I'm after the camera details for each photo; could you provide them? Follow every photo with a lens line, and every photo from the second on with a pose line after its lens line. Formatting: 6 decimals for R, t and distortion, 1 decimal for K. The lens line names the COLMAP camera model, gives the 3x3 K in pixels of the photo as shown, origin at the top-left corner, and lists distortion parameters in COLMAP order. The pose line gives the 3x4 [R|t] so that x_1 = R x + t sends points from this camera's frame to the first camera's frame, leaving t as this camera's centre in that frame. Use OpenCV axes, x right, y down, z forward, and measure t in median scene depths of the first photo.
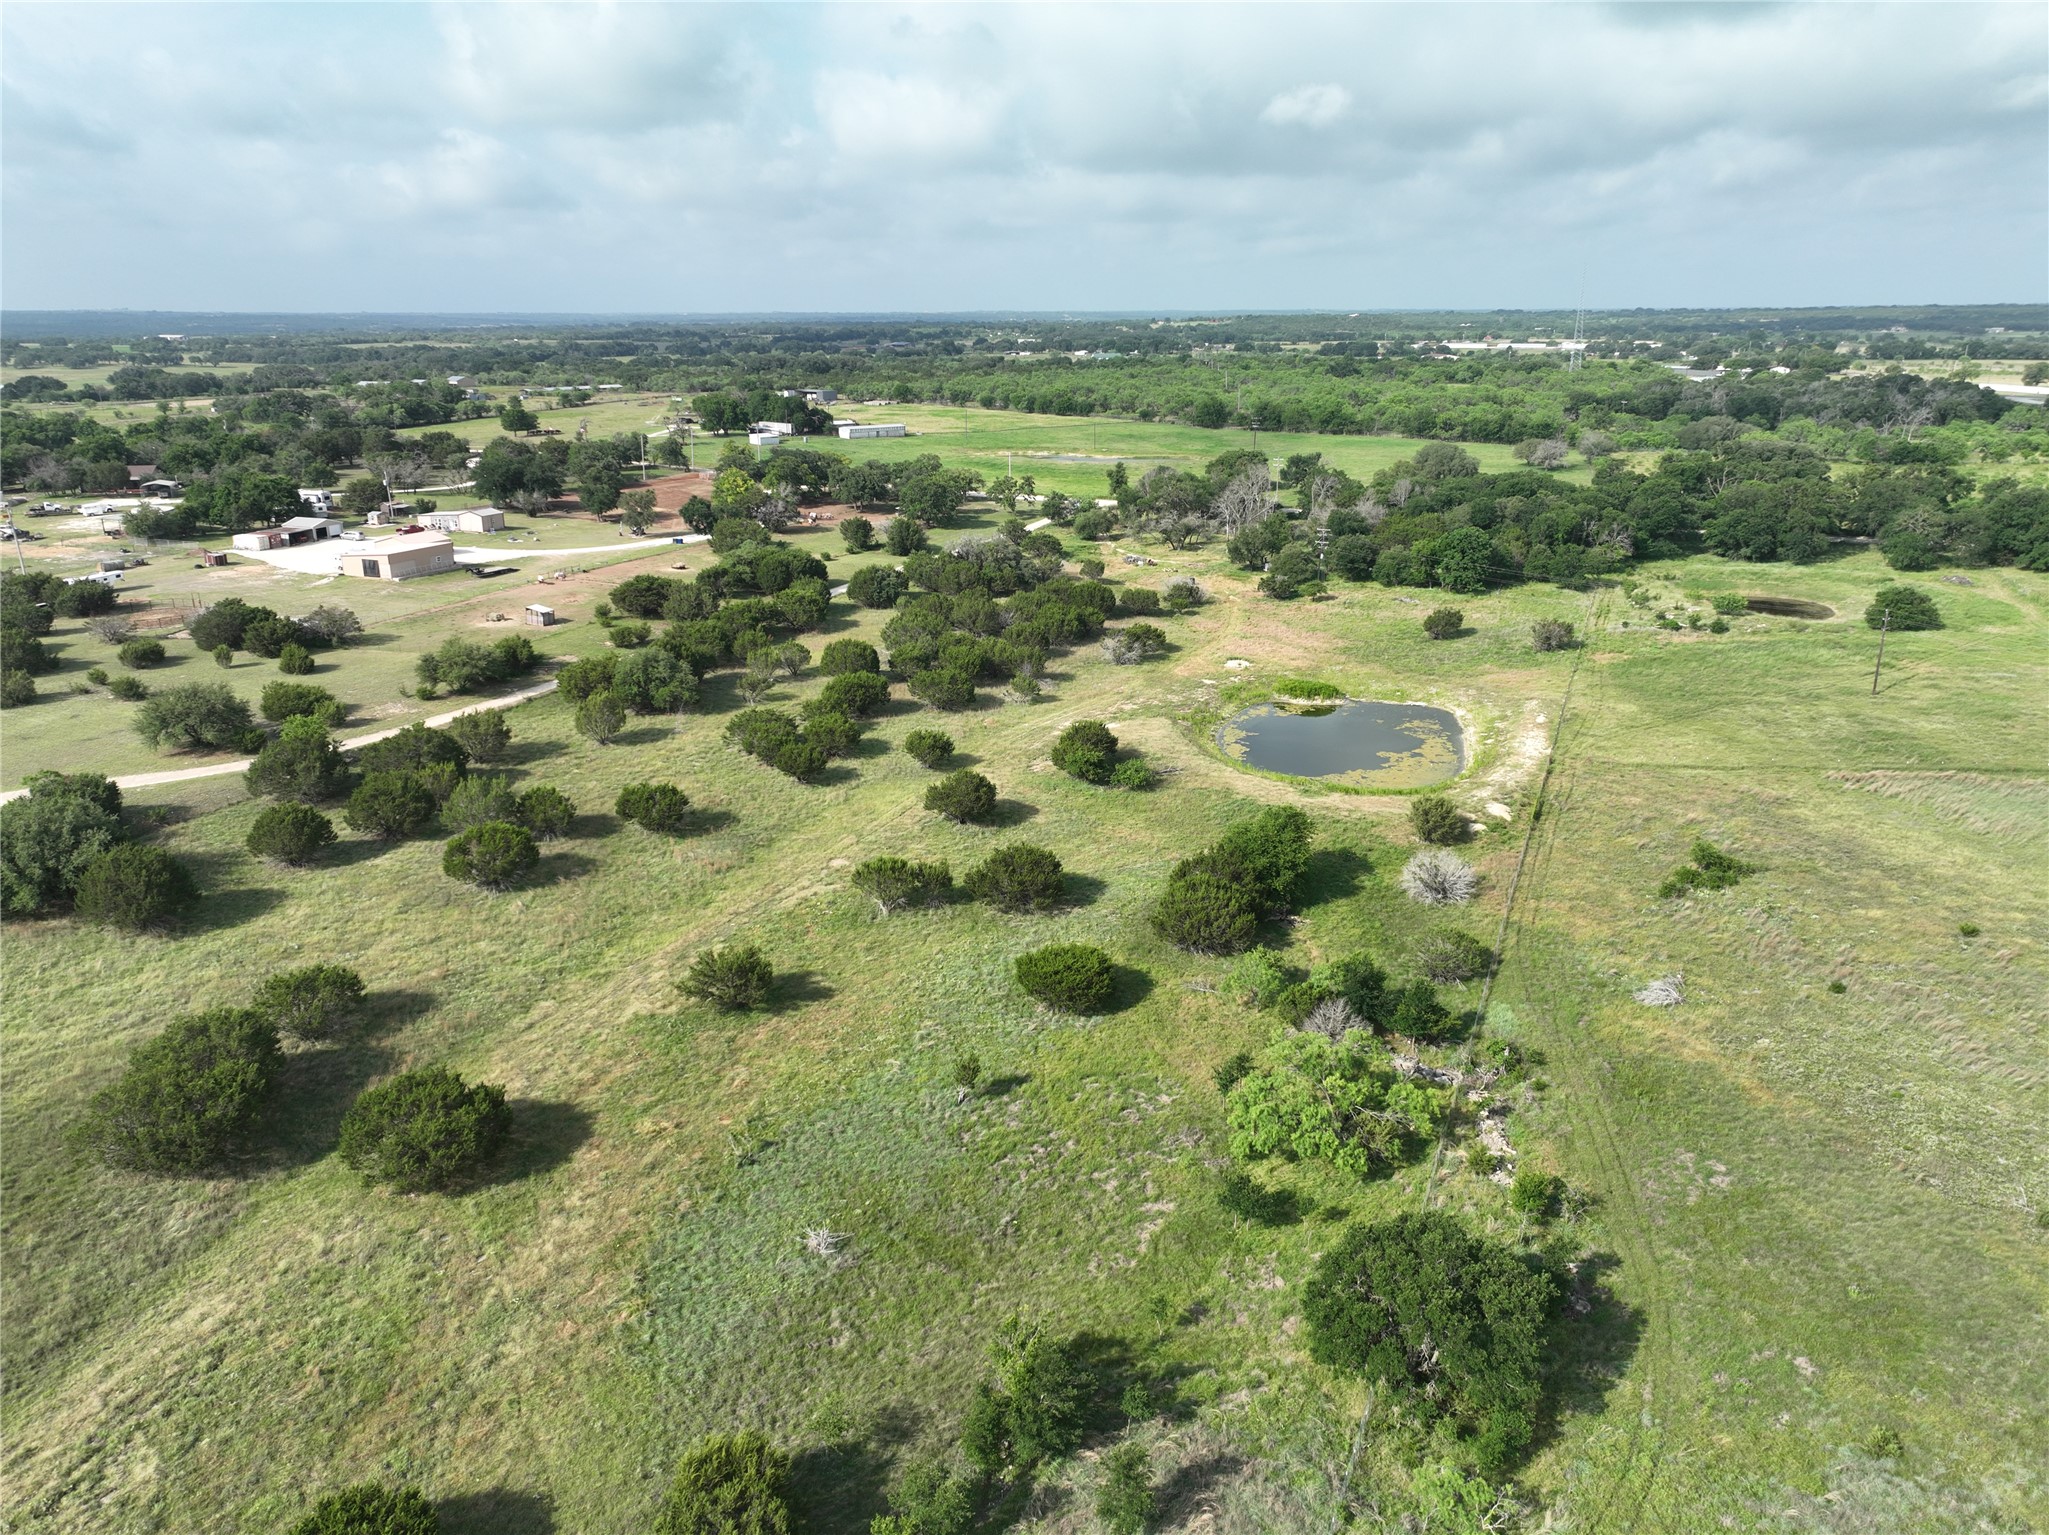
lens RADIAL K [[1442.1, 0, 1024.5], [0, 1442.1, 767.5], [0, 0, 1]] dist [0.010267, 0.004016]
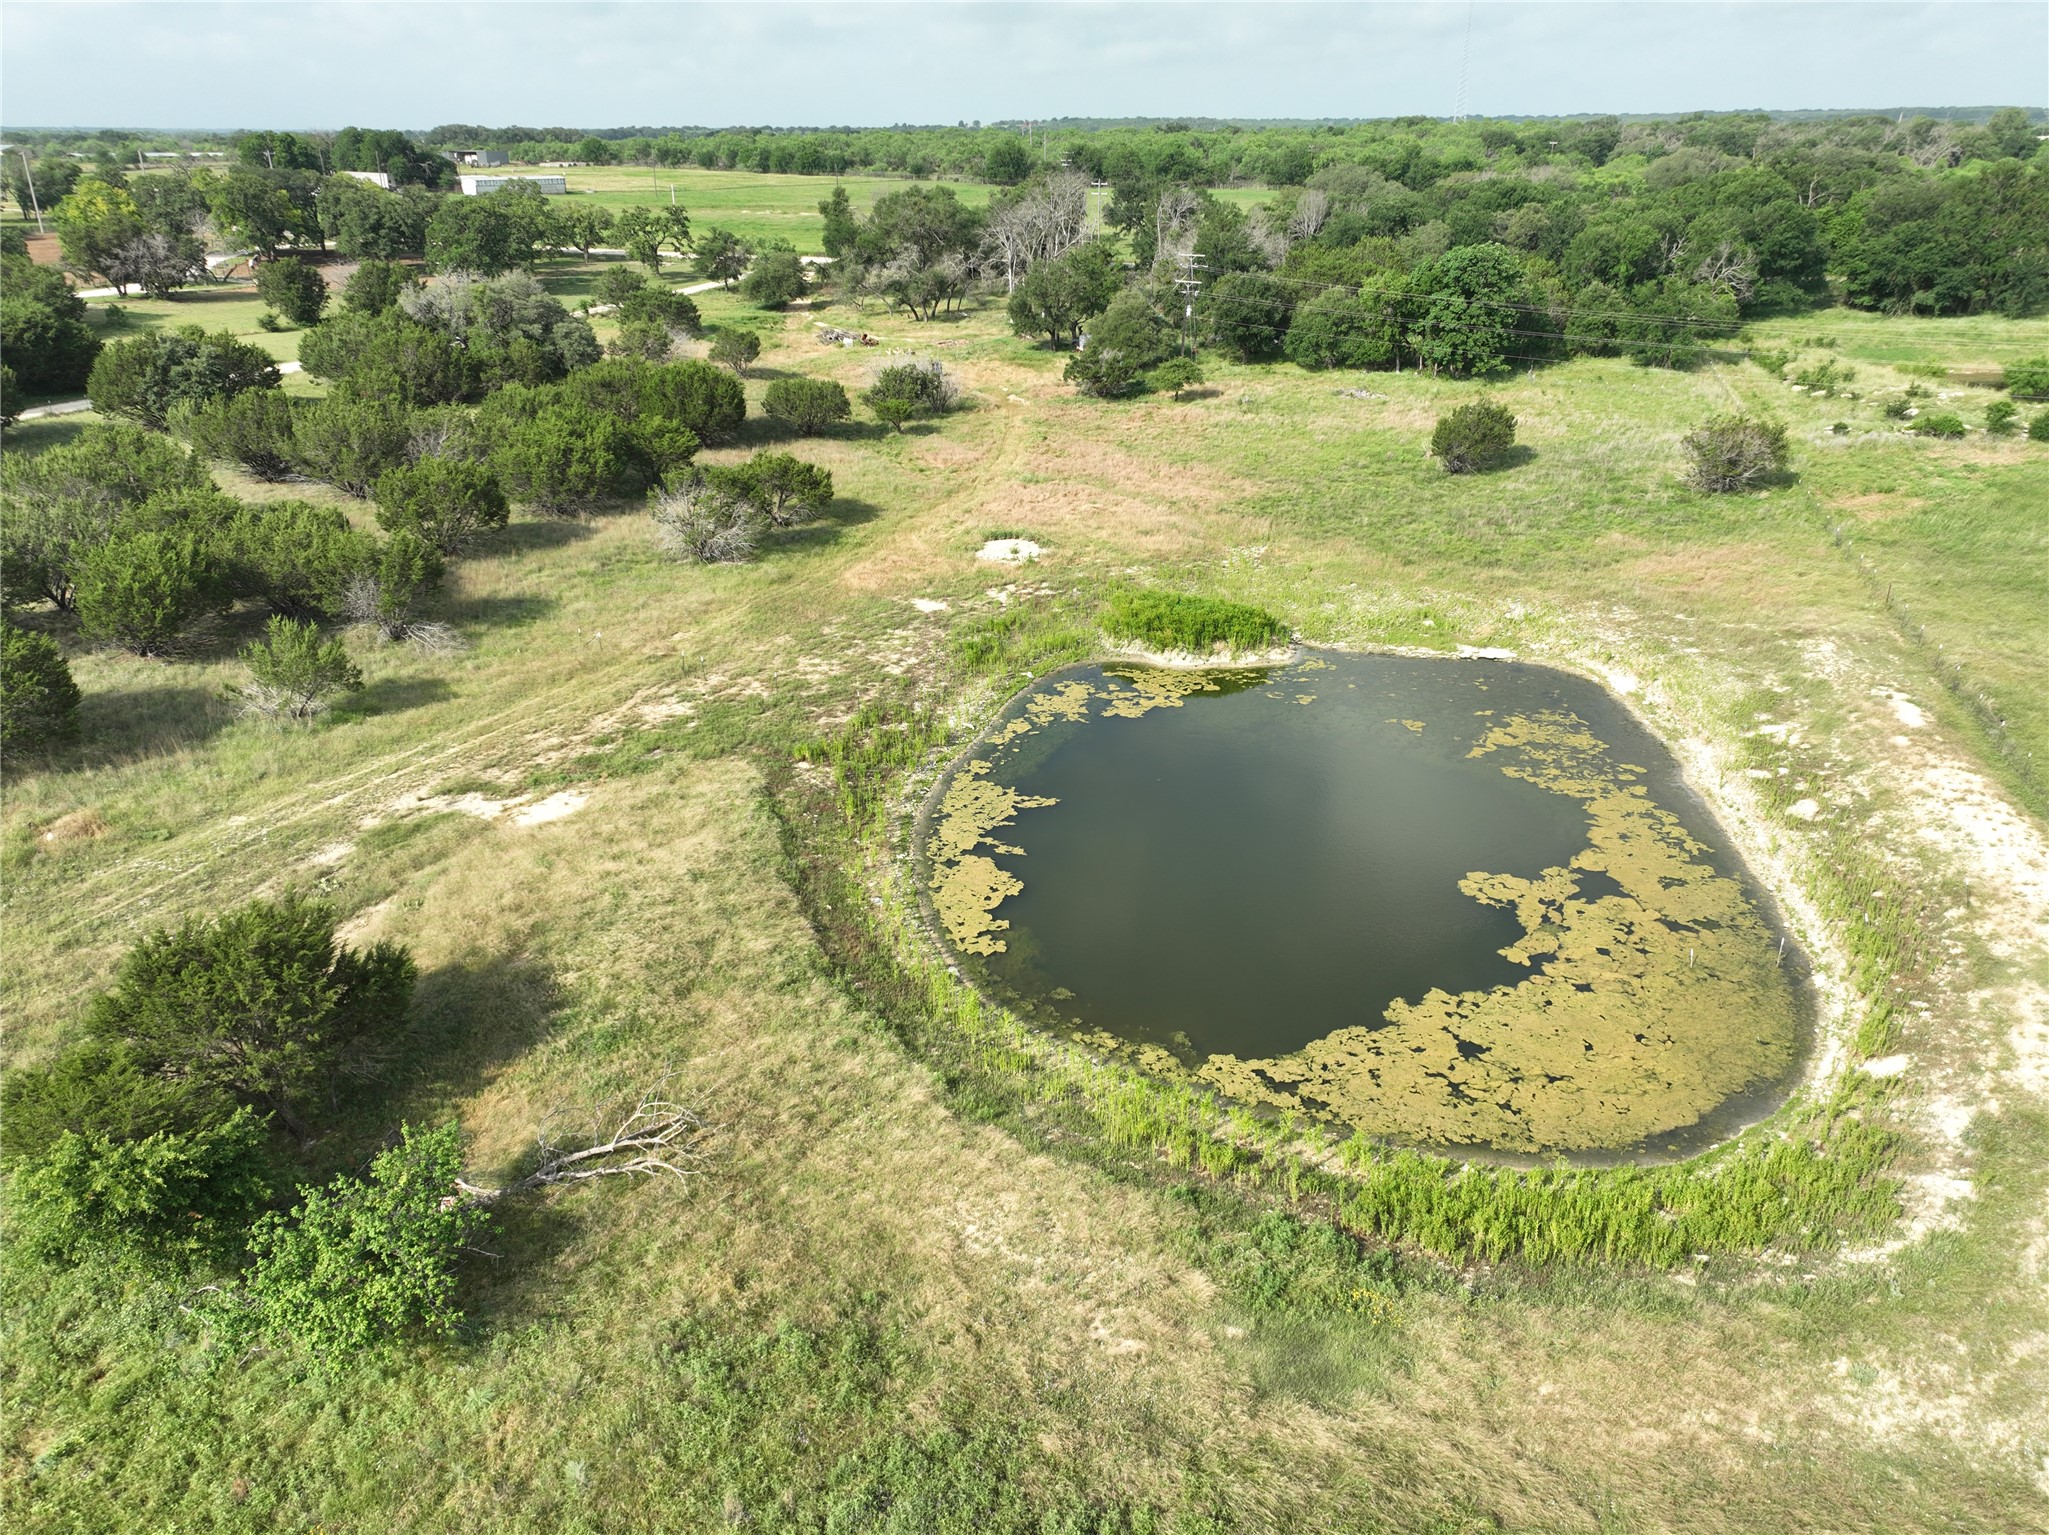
lens RADIAL K [[1442.1, 0, 1024.5], [0, 1442.1, 767.5], [0, 0, 1]] dist [0.010267, 0.004016]
pose [[0.992768, -0.048982, 0.109605, 0.102810], [0.036909, 0.993292, 0.109584, -0.054404], [-0.114237, -0.104746, 0.987916, 0.586839]]
